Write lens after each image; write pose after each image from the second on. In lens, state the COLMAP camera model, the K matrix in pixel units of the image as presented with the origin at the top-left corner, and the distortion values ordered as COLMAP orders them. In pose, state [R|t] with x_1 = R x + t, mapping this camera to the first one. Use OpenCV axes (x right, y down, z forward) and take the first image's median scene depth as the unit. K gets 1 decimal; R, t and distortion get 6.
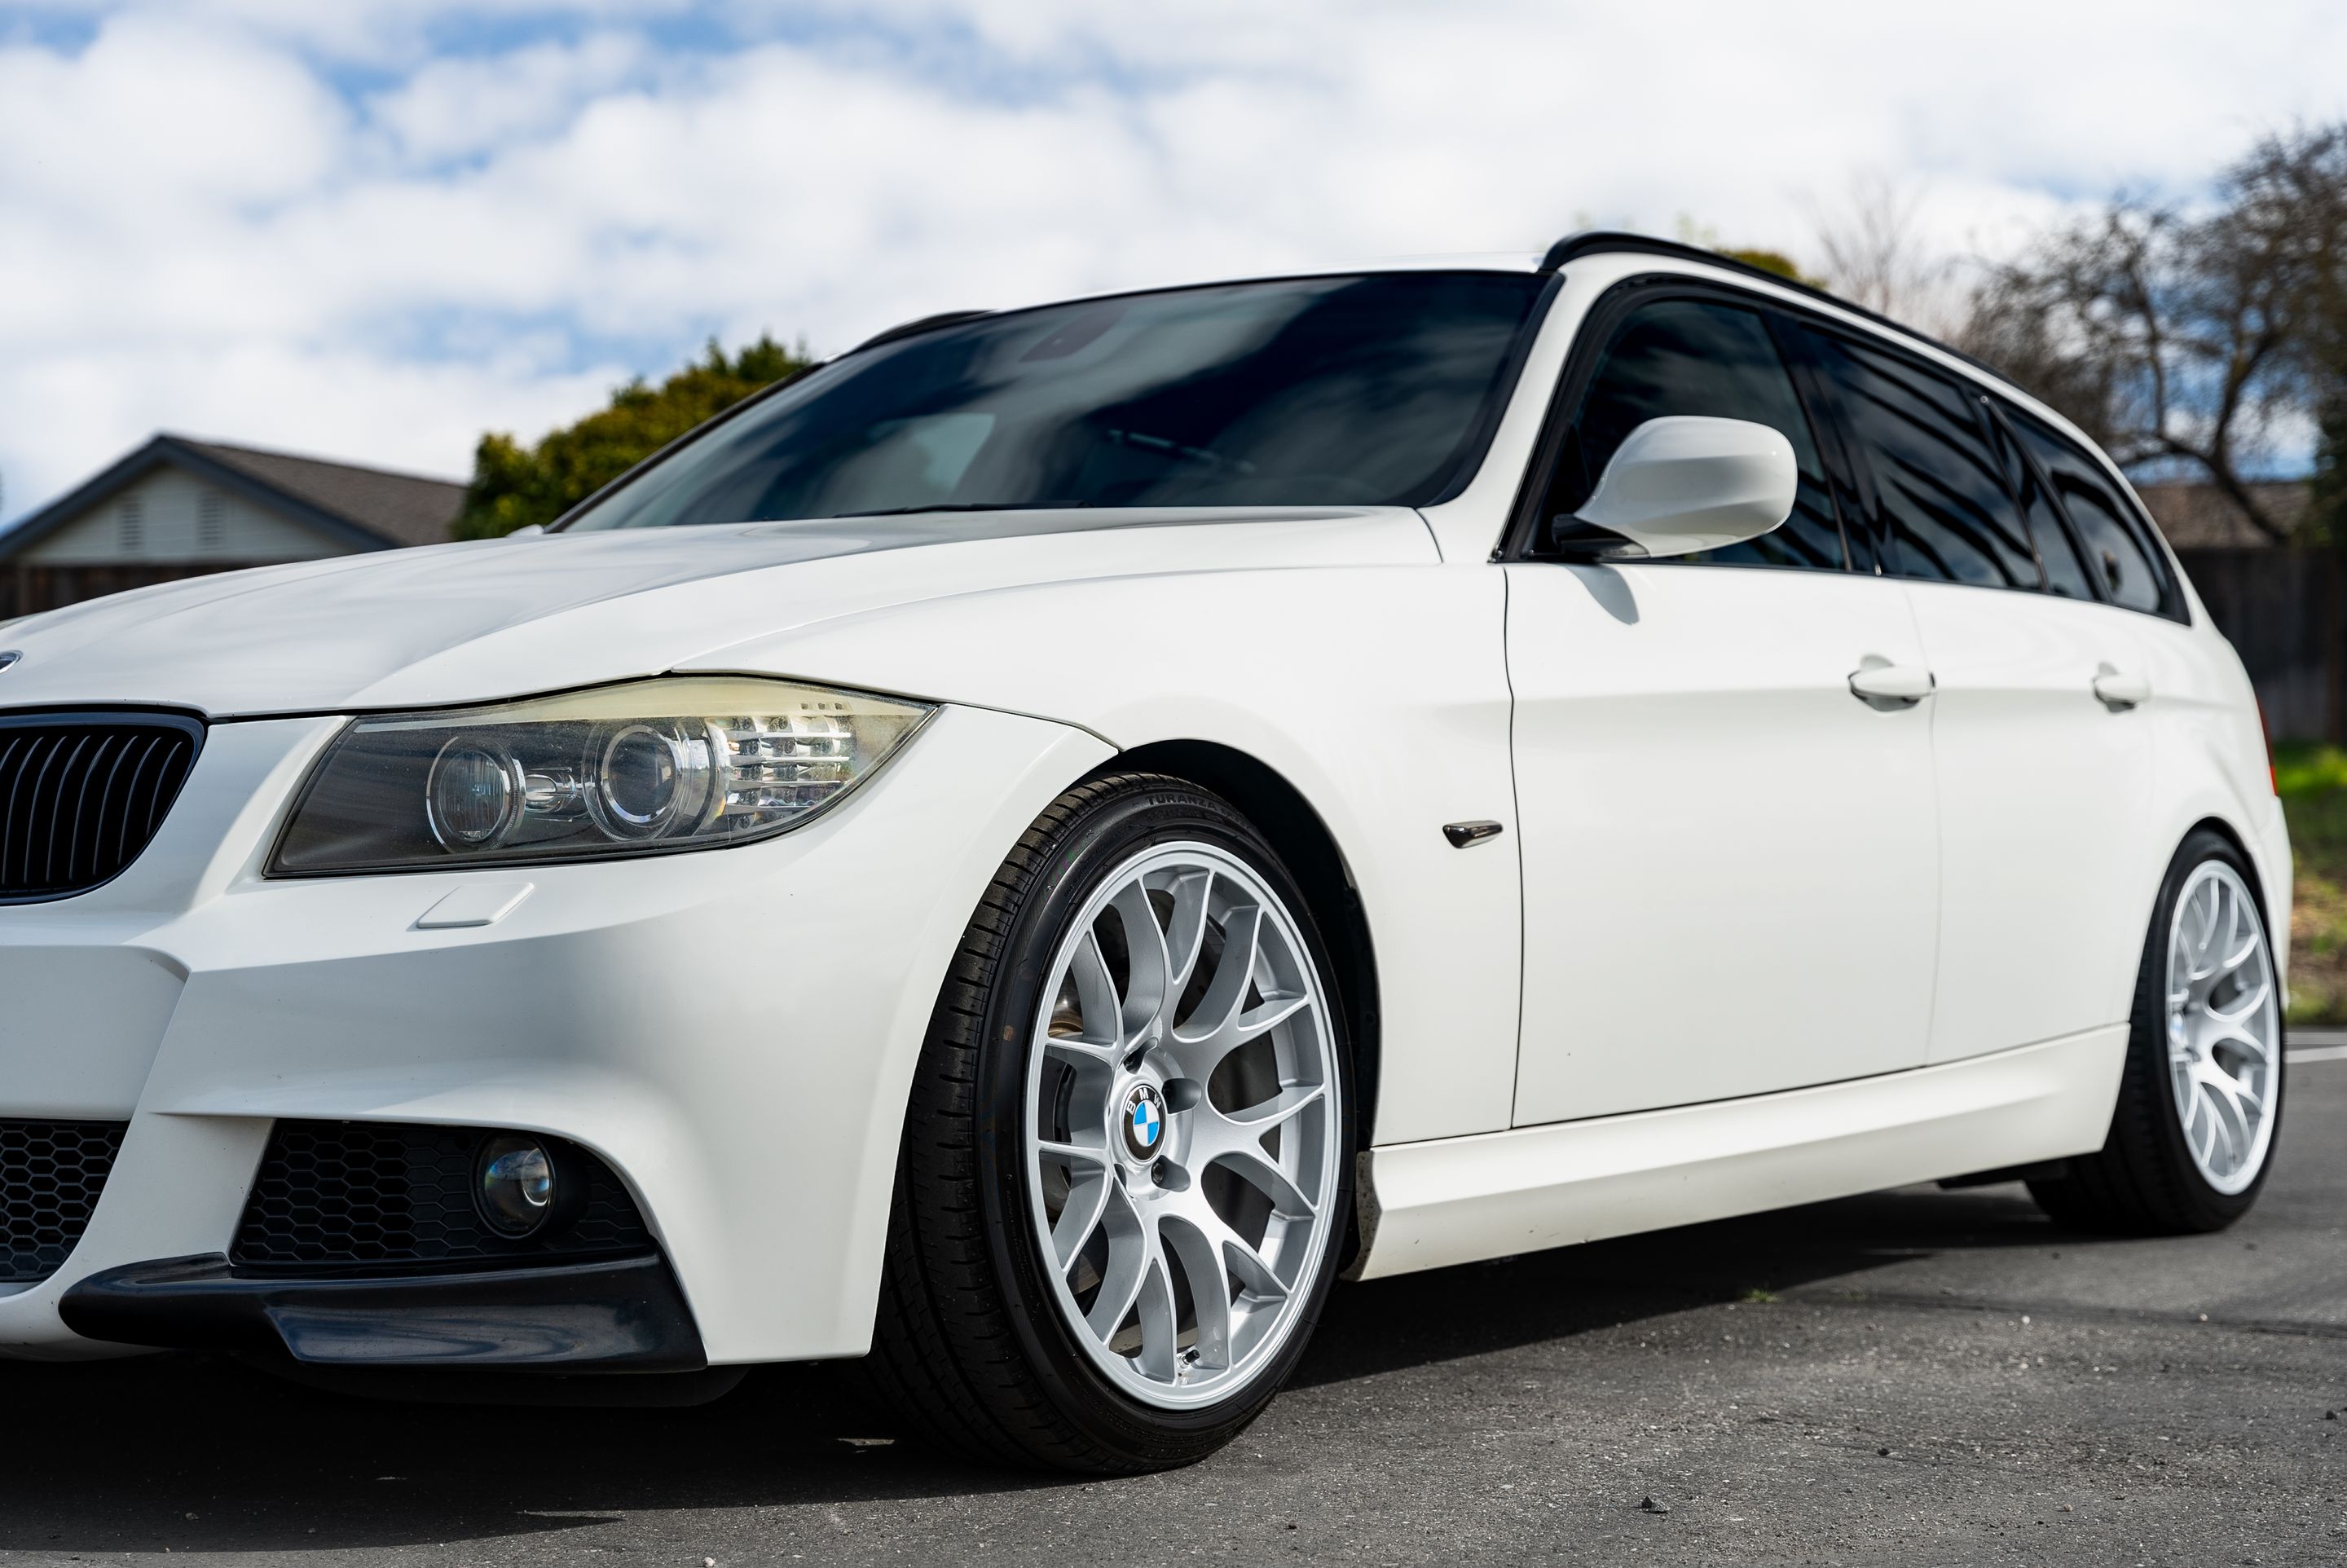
lens RADIAL K [[3553.9, 0, 1173.5], [0, 3553.9, 784.0], [0, 0, 1]] dist [0.013876, 0.107813]
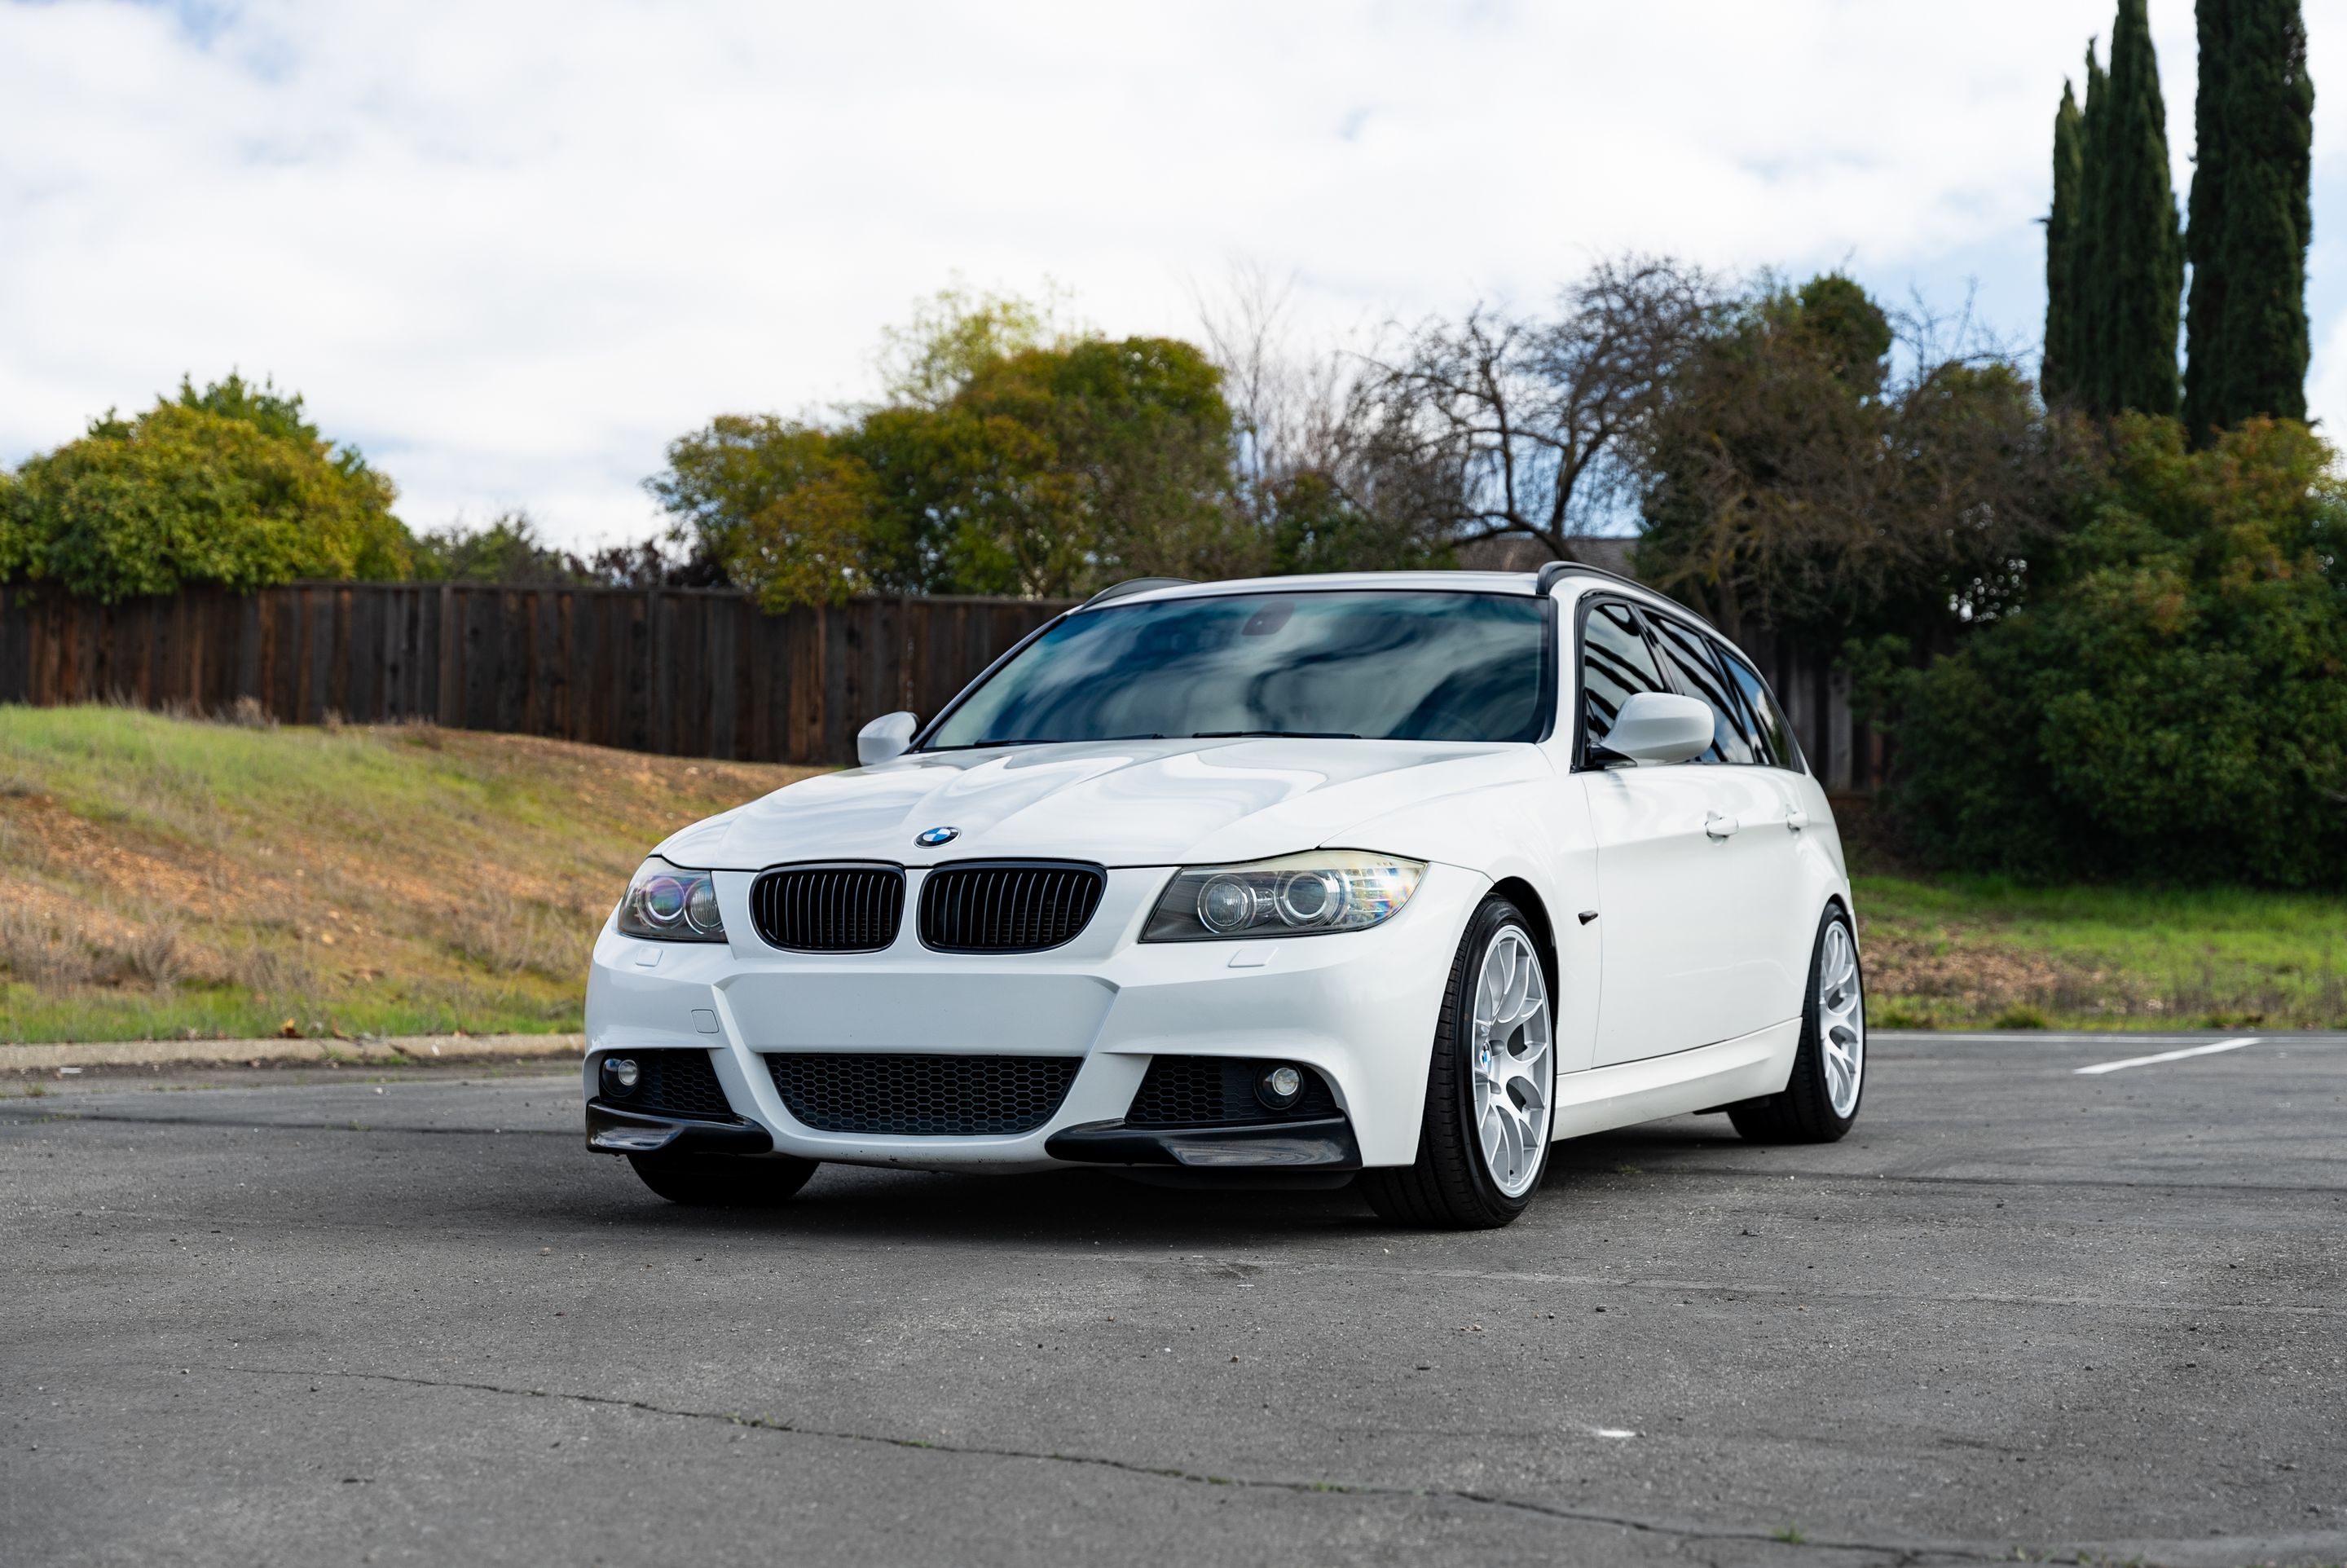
lens RADIAL K [[3472.3, 0, 1174.9], [0, 3472.3, 760.3], [0, 0, 1]] dist [0.002181, 0.161639]
pose [[0.979950, 0.017851, 0.198443, -0.637121], [-0.016148, 0.999818, -0.010193, -0.060885], [-0.198589, 0.006784, 0.980059, -1.023775]]
